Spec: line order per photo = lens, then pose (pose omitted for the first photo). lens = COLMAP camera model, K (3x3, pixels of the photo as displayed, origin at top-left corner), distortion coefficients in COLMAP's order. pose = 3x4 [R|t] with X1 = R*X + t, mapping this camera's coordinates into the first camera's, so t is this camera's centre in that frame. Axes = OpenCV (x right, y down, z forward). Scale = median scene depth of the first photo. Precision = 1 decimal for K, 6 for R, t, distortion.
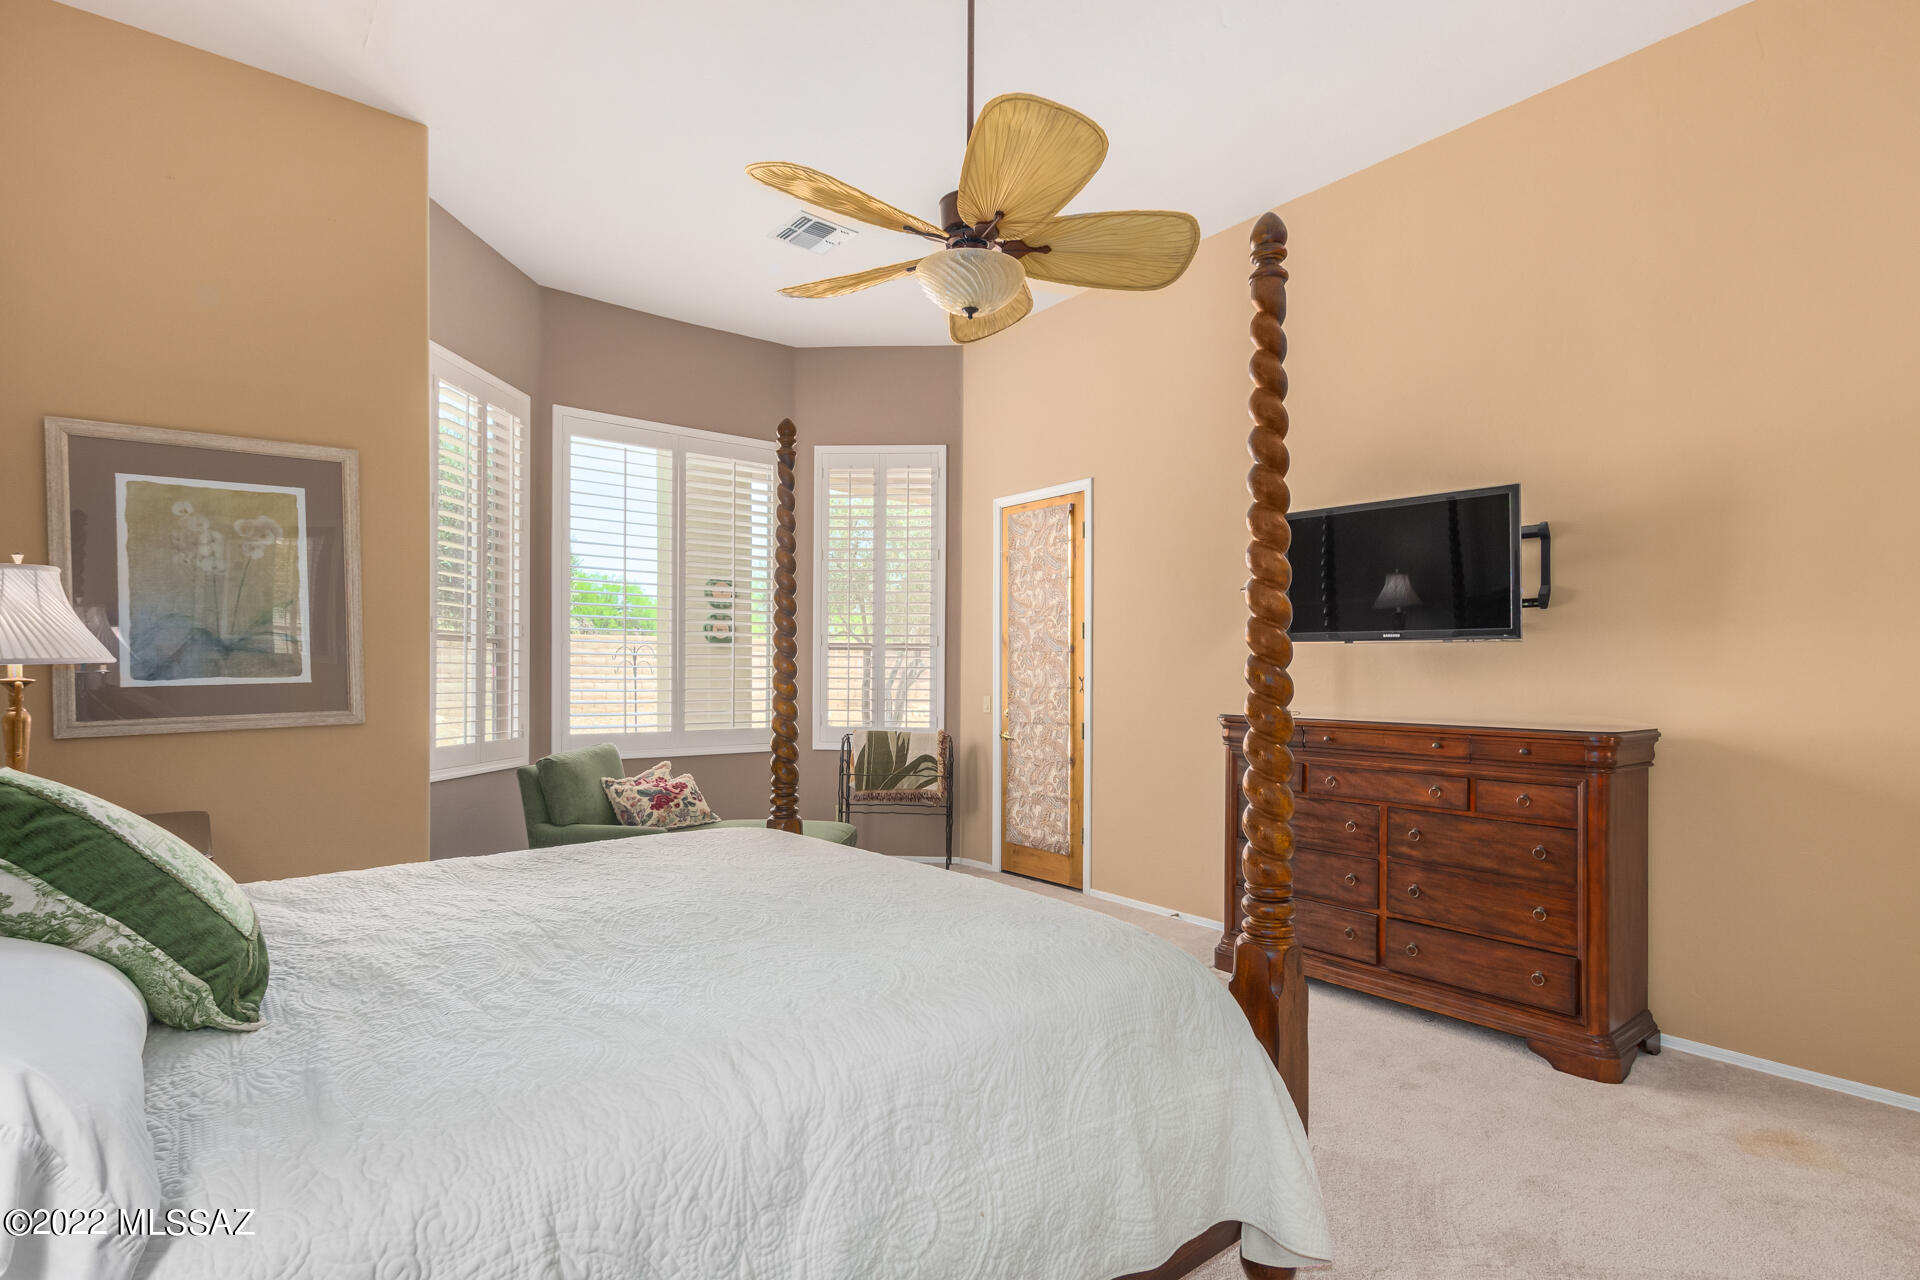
lens RADIAL K [[922.6, 0, 960.0], [0, 922.6, 666.4], [0, 0, 1]] dist [0.032874, -0.015120]
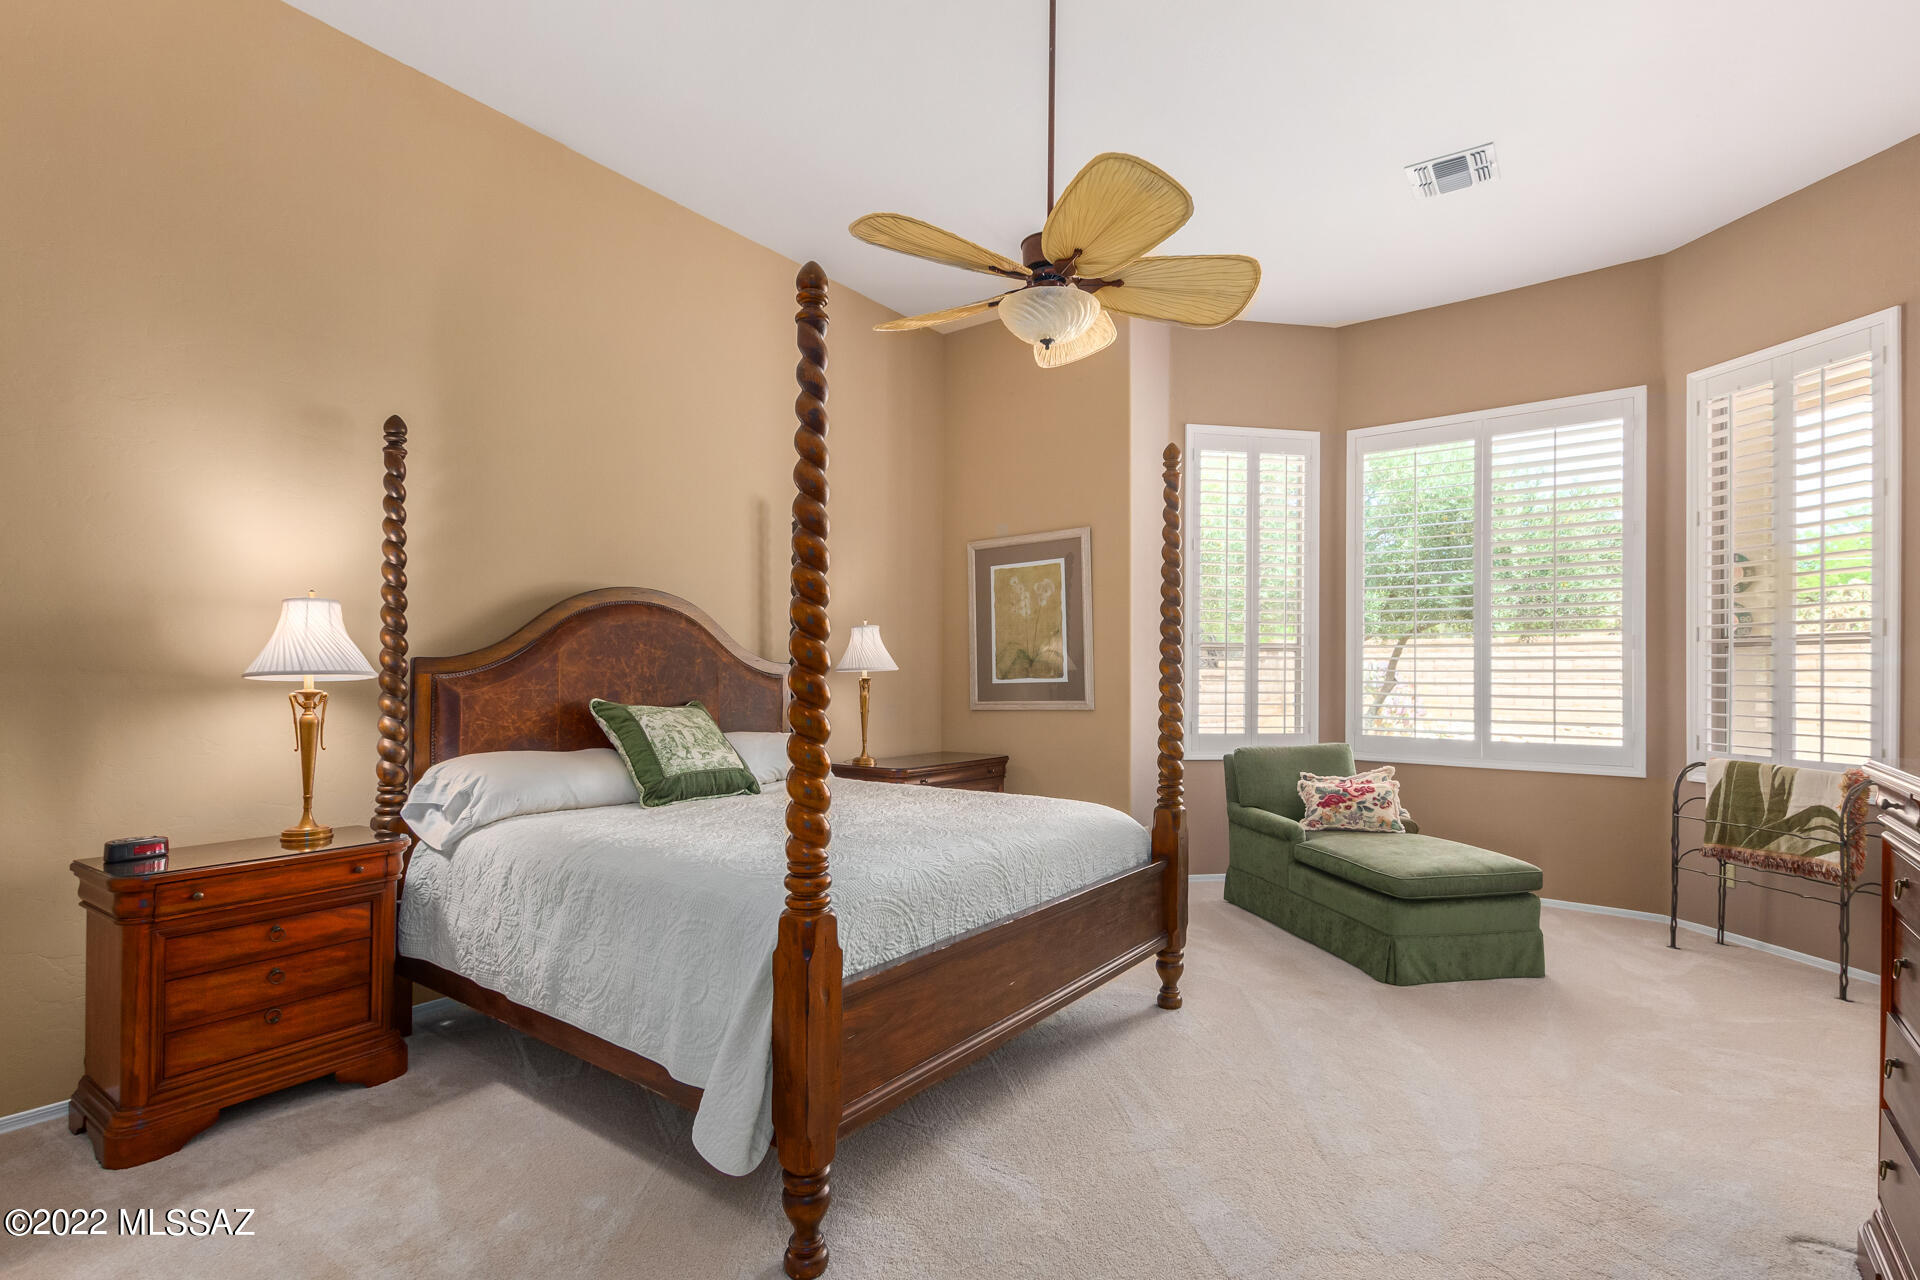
lens RADIAL K [[922.6, 0, 960.0], [0, 922.6, 666.4], [0, 0, 1]] dist [0.032874, -0.015120]
pose [[0.264452, -0.009364, -0.964353, 0.482623], [0.003267, 0.999956, -0.008814, 0.002882], [0.964393, -0.000820, 0.264471, 0.274844]]
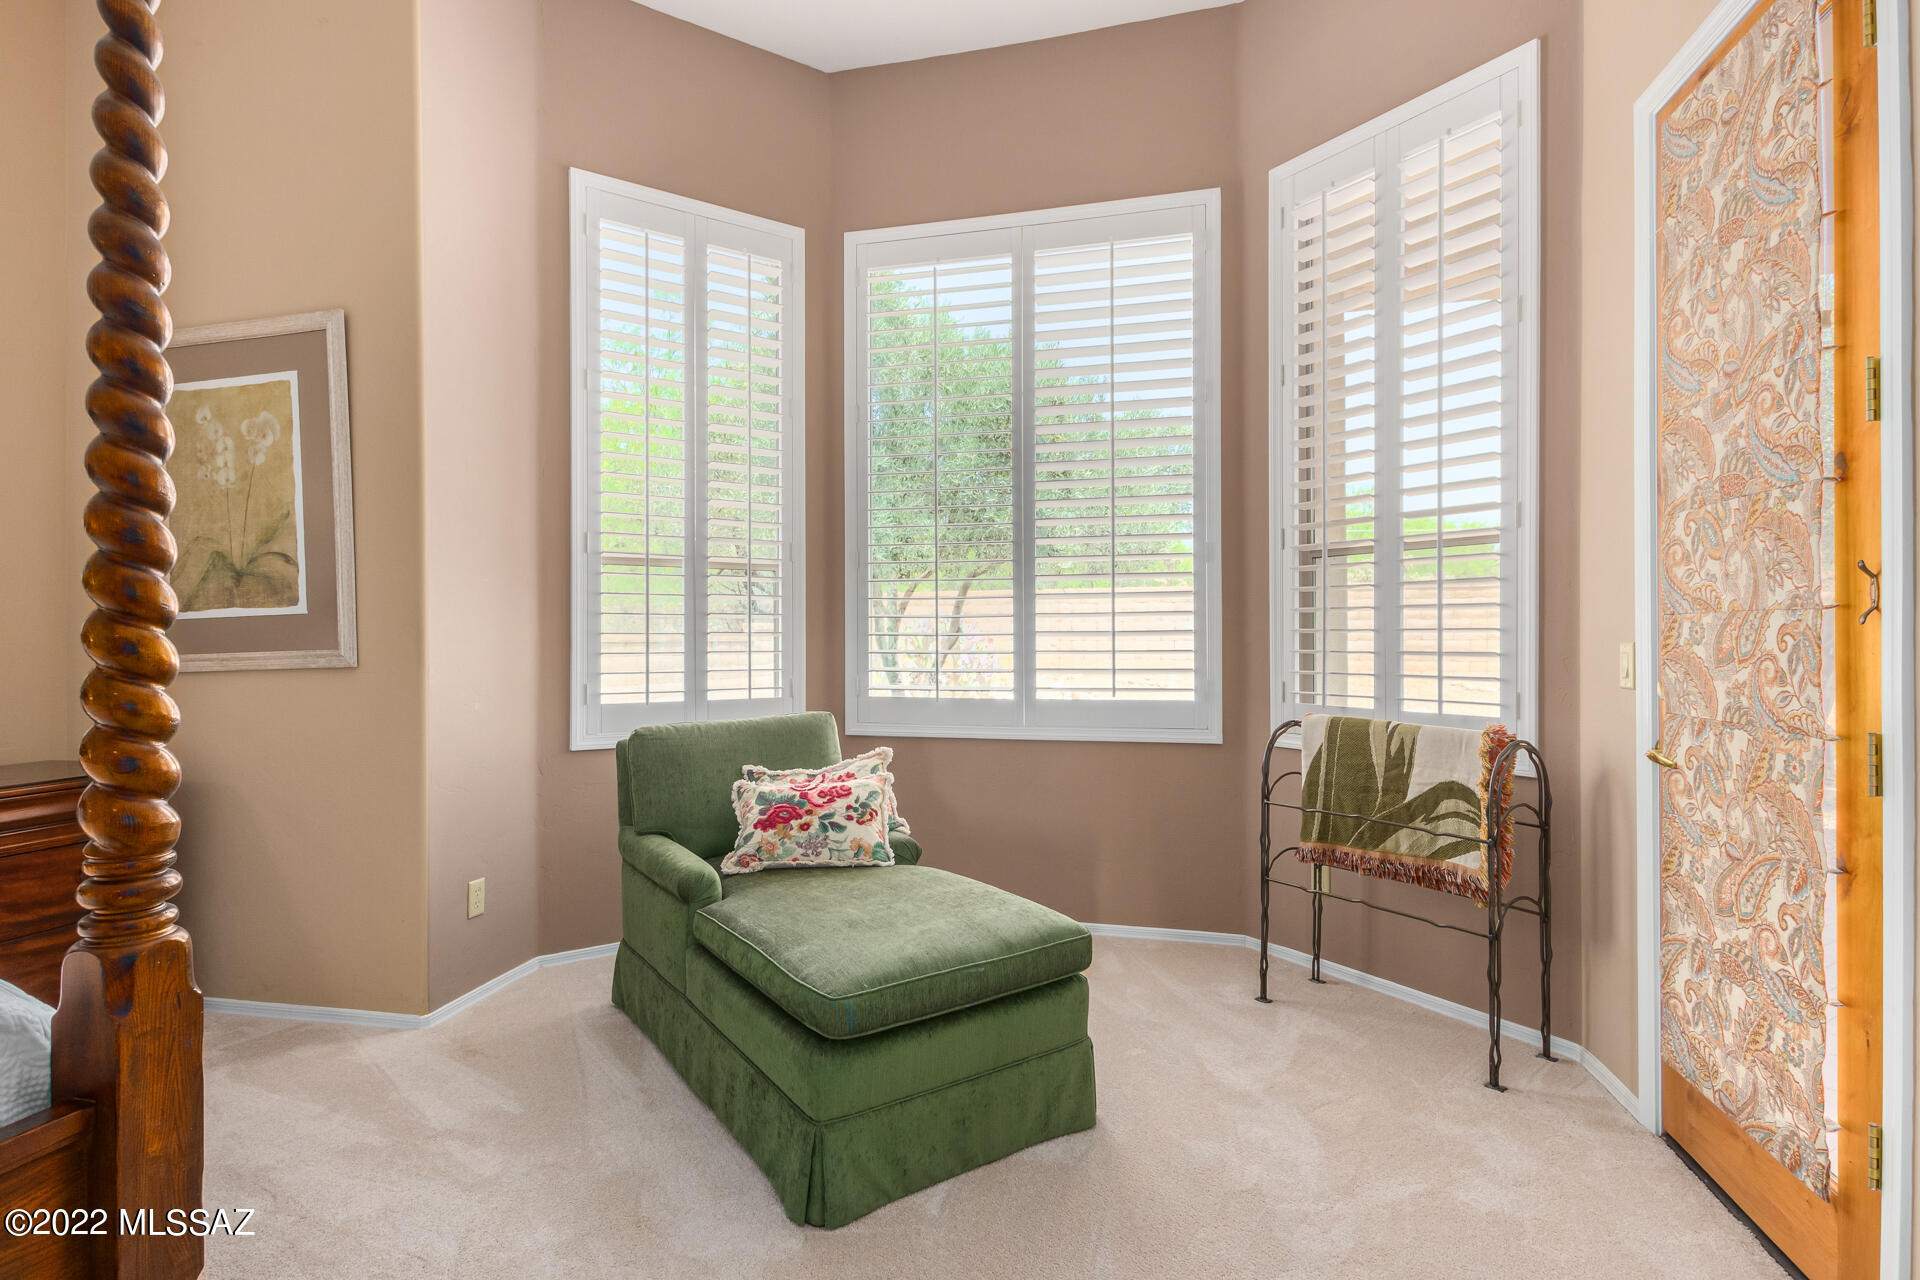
lens RADIAL K [[932.5, 0, 963.6], [0, 932.5, 636.0], [0, 0, 1]] dist [0.021169, -0.013280]
pose [[0.618302, -0.008891, -0.785891, 0.180599], [0.013564, 0.999908, -0.000640, 0.028840], [0.785824, -0.010264, 0.618365, 0.616926]]
